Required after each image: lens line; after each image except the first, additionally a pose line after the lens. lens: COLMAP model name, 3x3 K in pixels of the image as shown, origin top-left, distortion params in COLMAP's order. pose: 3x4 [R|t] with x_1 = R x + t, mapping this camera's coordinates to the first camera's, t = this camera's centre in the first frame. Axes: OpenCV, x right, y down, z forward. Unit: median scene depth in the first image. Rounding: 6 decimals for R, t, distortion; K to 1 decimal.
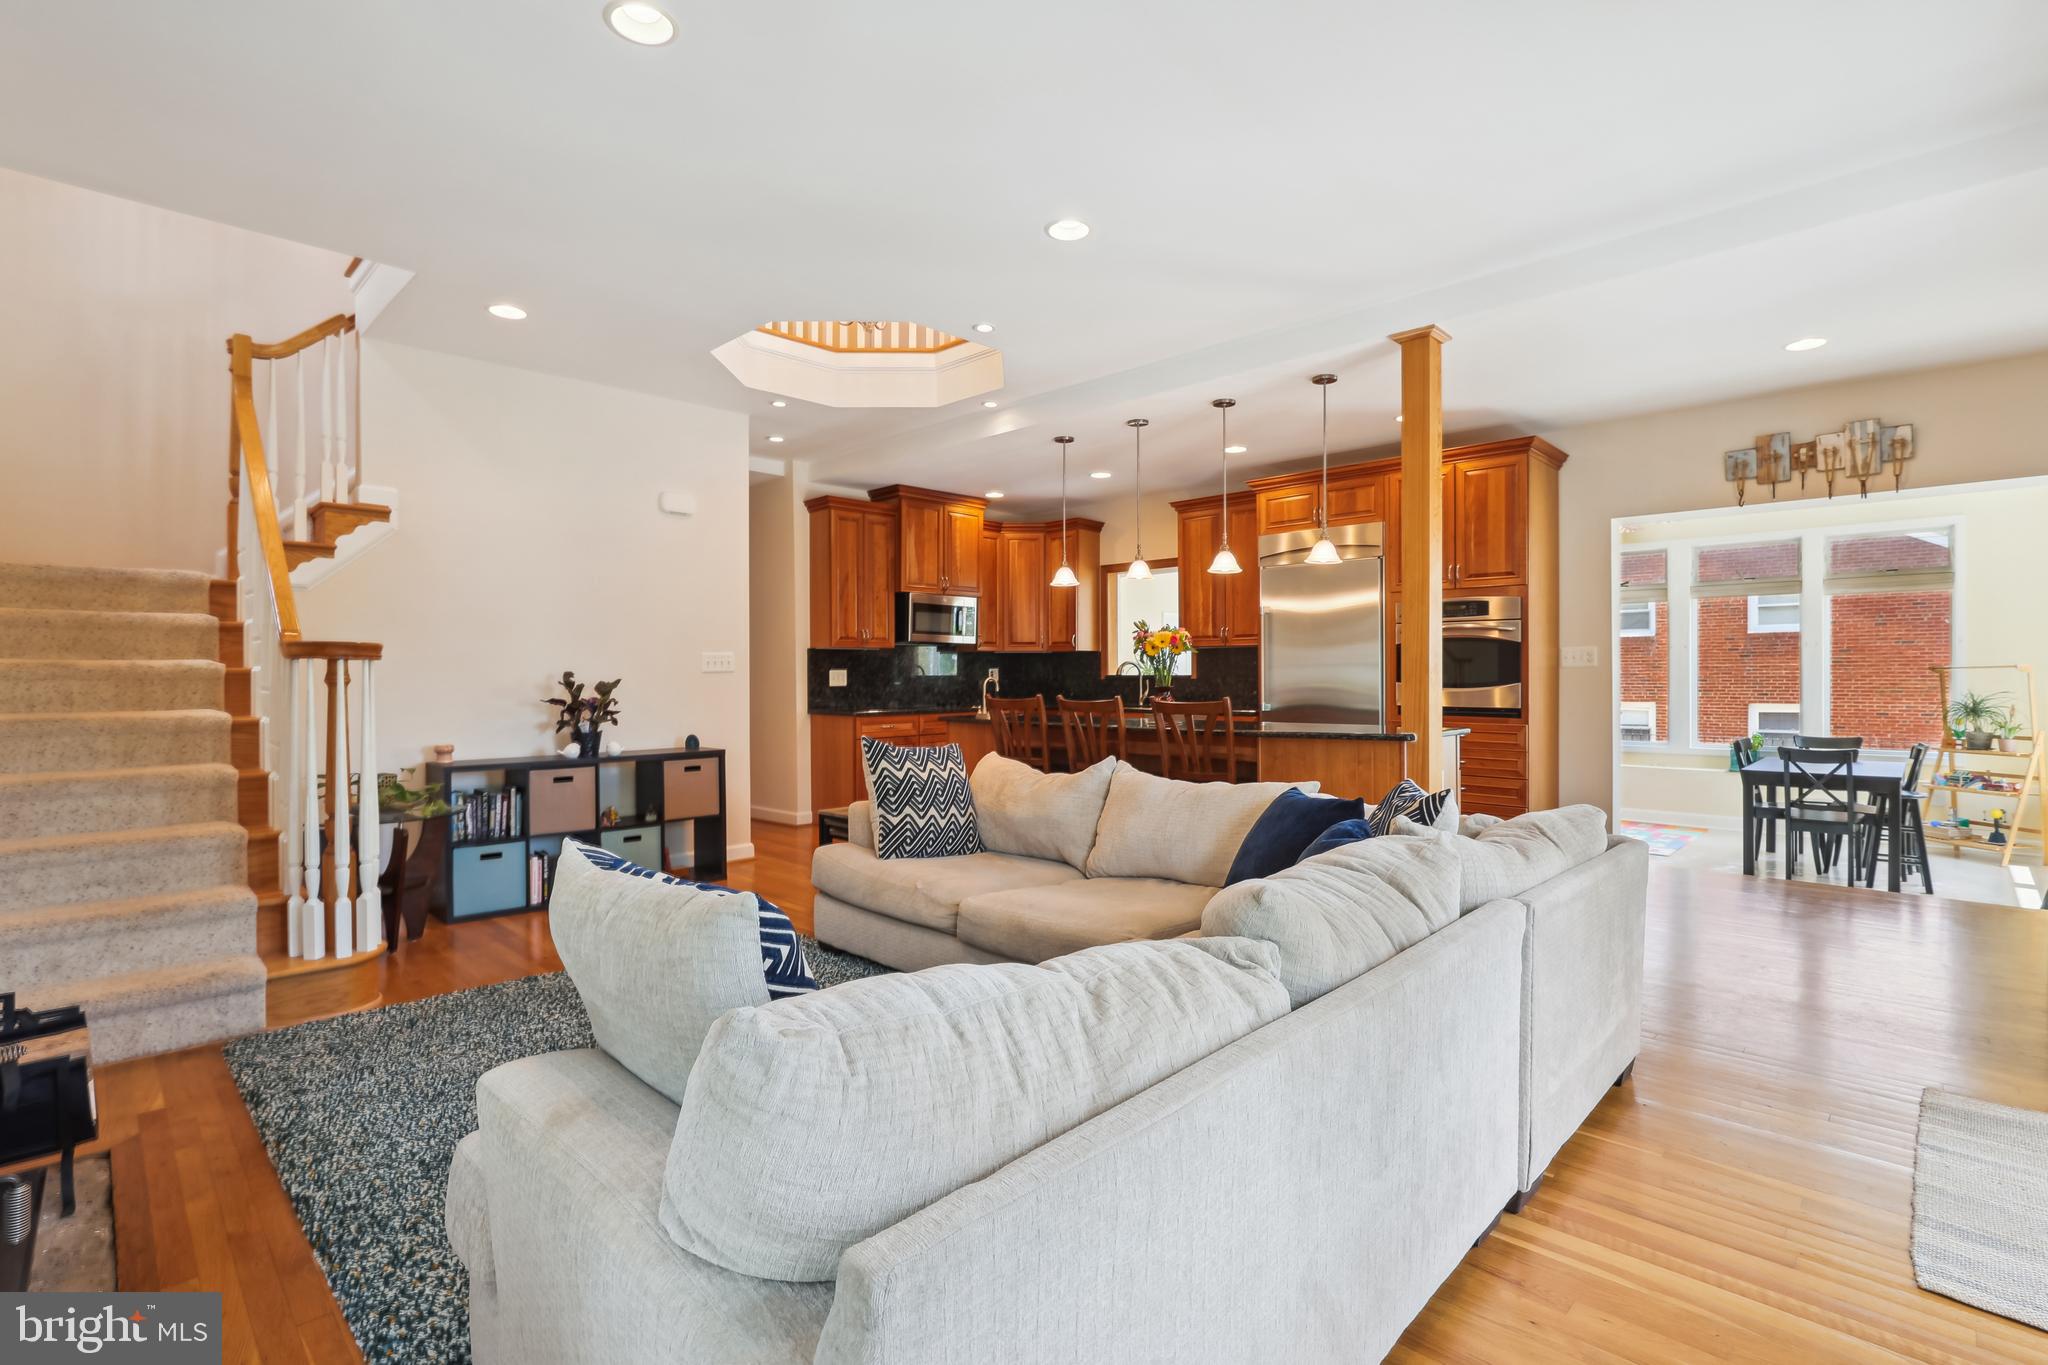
lens RADIAL K [[958.6, 0, 1056.1], [0, 958.6, 687.6], [0, 0, 1]] dist [-0.001359, -0.000083]
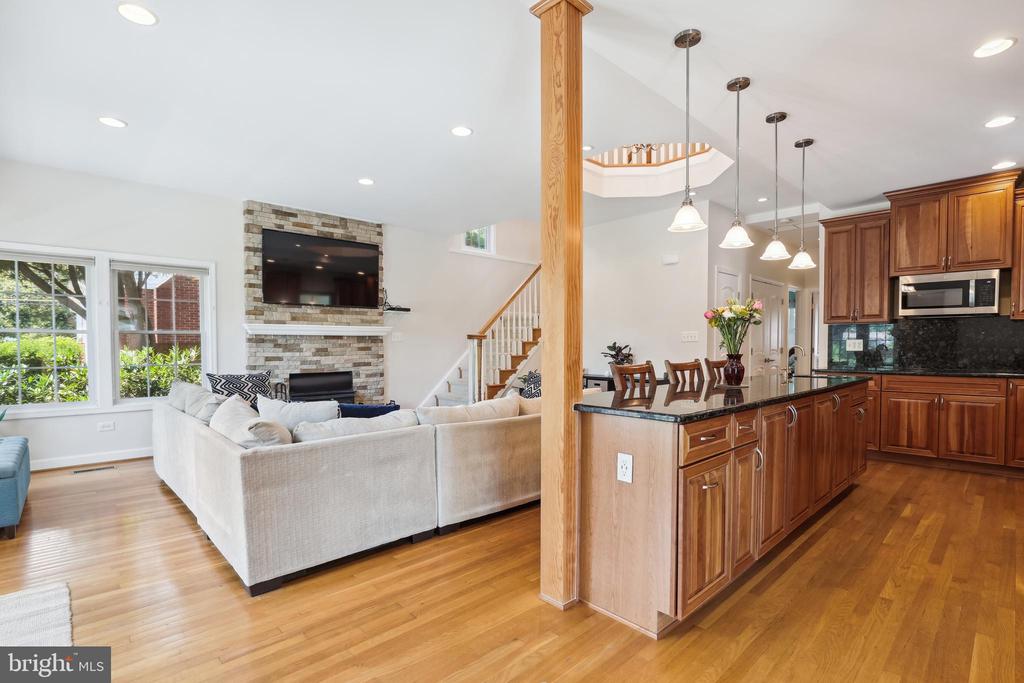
lens RADIAL K [[494.5, 0, 512.1], [0, 494.5, 360.5], [0, 0, 1]] dist [-0.021176, 0.000354]
pose [[-0.067943, 0.037093, -0.996999, 0.728033], [-0.012223, 0.999203, 0.038008, -0.012926], [0.997614, 0.014769, -0.067436, 0.785821]]
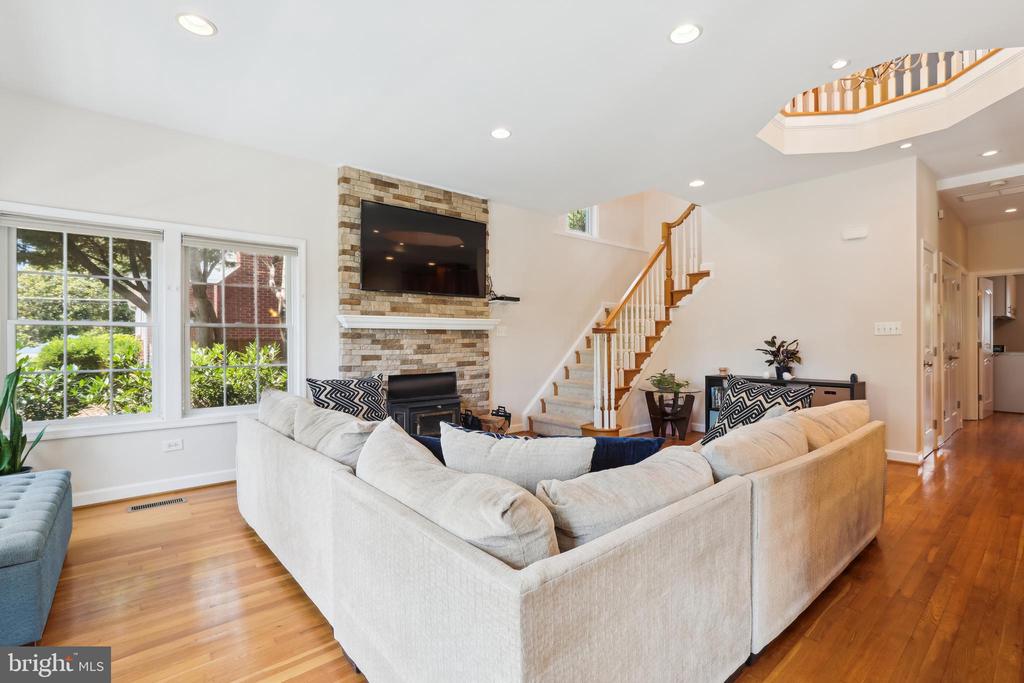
lens RADIAL K [[466.5, 0, 512.0], [0, 466.5, 341.5], [0, 0, 1]] dist [-0.008480, -0.000097]
pose [[-0.114258, 0.007667, -0.993422, 0.496137], [-0.008281, 0.999928, 0.008669, -0.007953], [0.993417, 0.009217, -0.114186, 0.540889]]
